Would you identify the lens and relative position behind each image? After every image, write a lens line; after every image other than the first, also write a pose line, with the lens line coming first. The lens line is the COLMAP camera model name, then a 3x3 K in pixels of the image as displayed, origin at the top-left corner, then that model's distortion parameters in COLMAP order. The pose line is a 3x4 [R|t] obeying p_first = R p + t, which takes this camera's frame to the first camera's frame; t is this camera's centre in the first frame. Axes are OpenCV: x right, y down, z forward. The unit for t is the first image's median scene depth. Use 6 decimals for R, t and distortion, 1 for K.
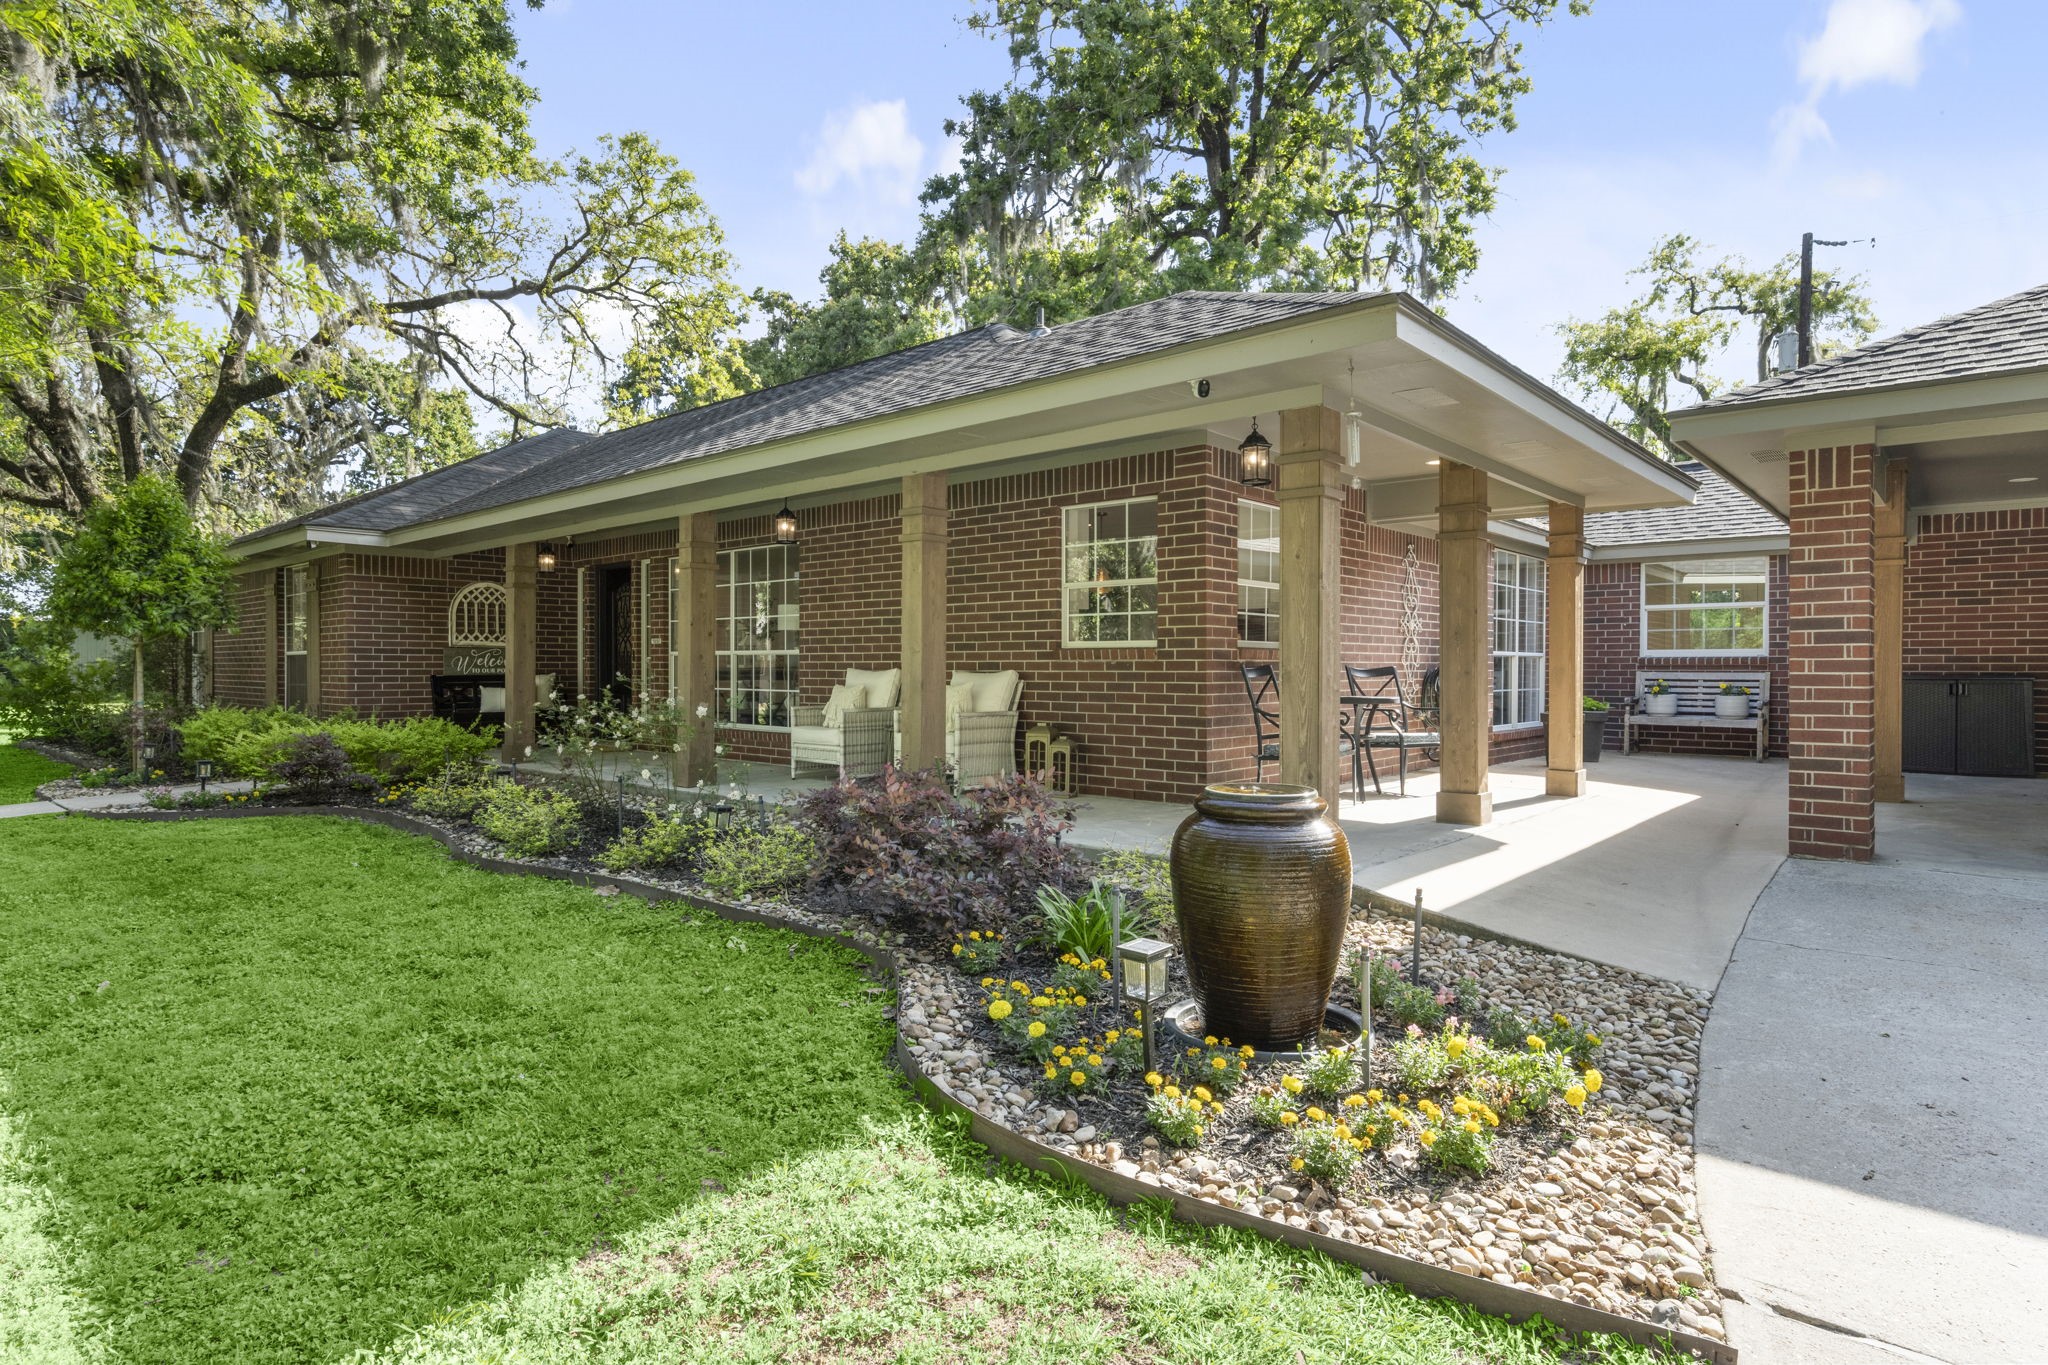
lens RADIAL K [[824.9, 0, 1021.5], [0, 824.9, 672.3], [0, 0, 1]] dist [0.000353, 0.000084]
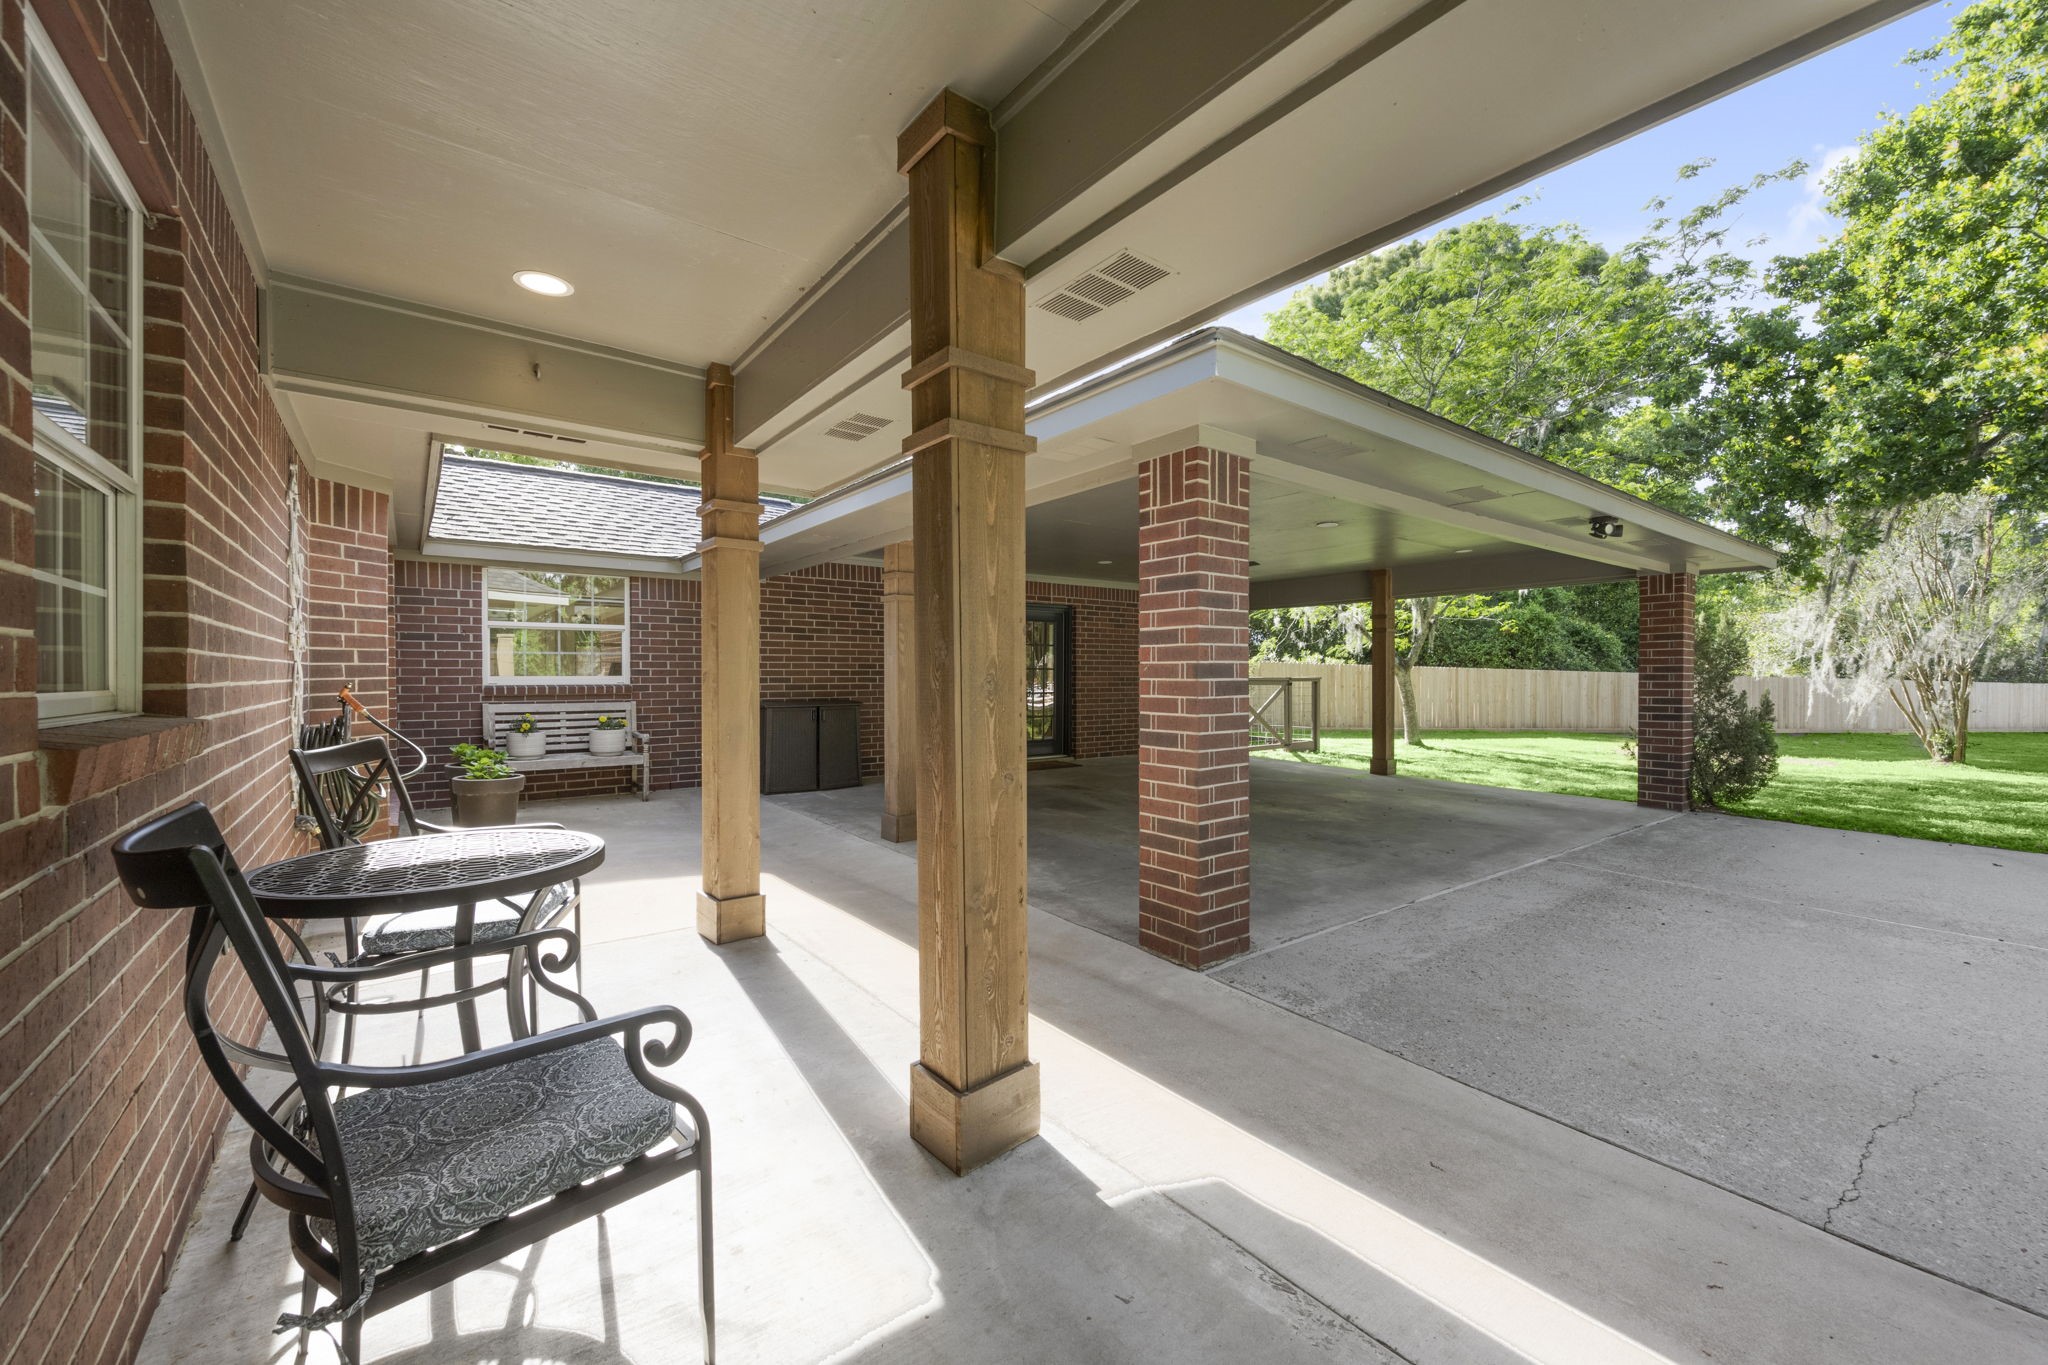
lens RADIAL K [[824.9, 0, 1021.5], [0, 824.9, 672.3], [0, 0, 1]] dist [0.000353, 0.000084]
pose [[0.166271, -0.001155, 0.986079, 0.057037], [0.018638, 0.999824, -0.001972, -0.022884], [-0.985904, 0.018707, 0.166264, 0.408354]]
